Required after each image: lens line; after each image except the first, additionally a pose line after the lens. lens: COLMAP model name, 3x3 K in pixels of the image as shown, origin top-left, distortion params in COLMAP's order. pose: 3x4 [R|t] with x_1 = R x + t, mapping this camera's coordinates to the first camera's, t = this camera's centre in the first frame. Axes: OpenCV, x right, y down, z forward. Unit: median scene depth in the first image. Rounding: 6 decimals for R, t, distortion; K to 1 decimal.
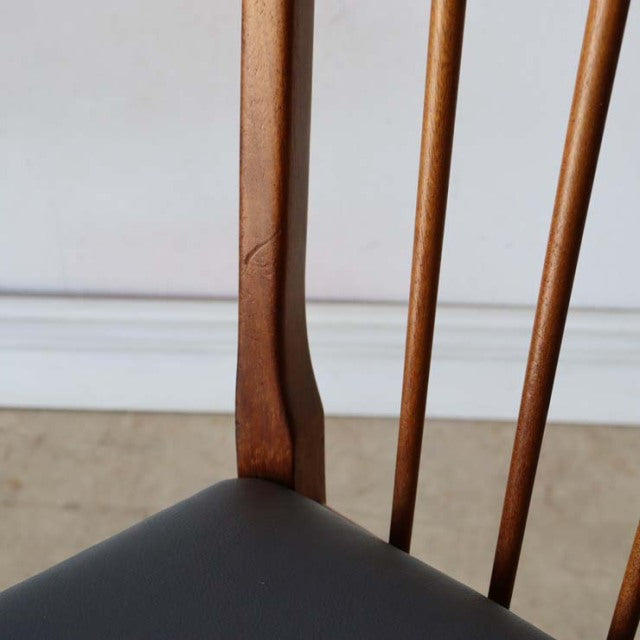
lens RADIAL K [[1504.1, 0, 320.0], [0, 1504.1, 320.0], [0, 0, 1]] dist [0.079747, 0.333330]
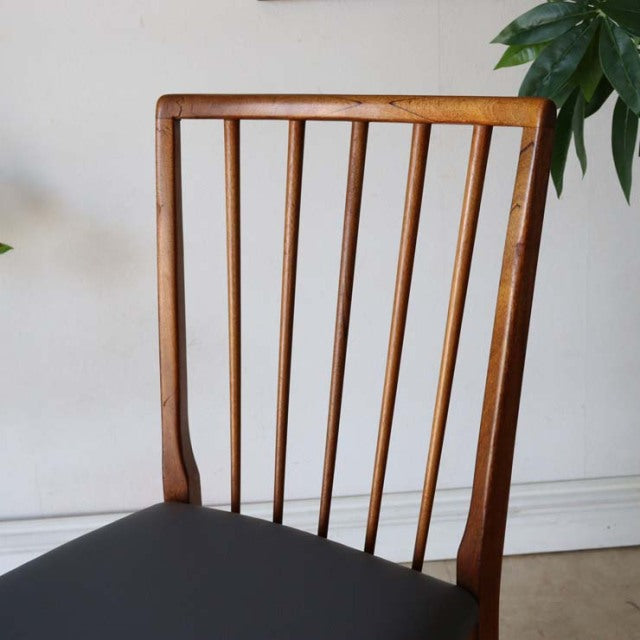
lens RADIAL K [[1504.1, 0, 320.0], [0, 1504.1, 320.0], [0, 0, 1]] dist [0.079747, 0.333330]
pose [[0.997491, -0.053750, 0.046077, 0.096314], [0.061705, 0.979134, -0.193623, 0.308720], [-0.034709, 0.195980, 0.979993, -1.406840]]
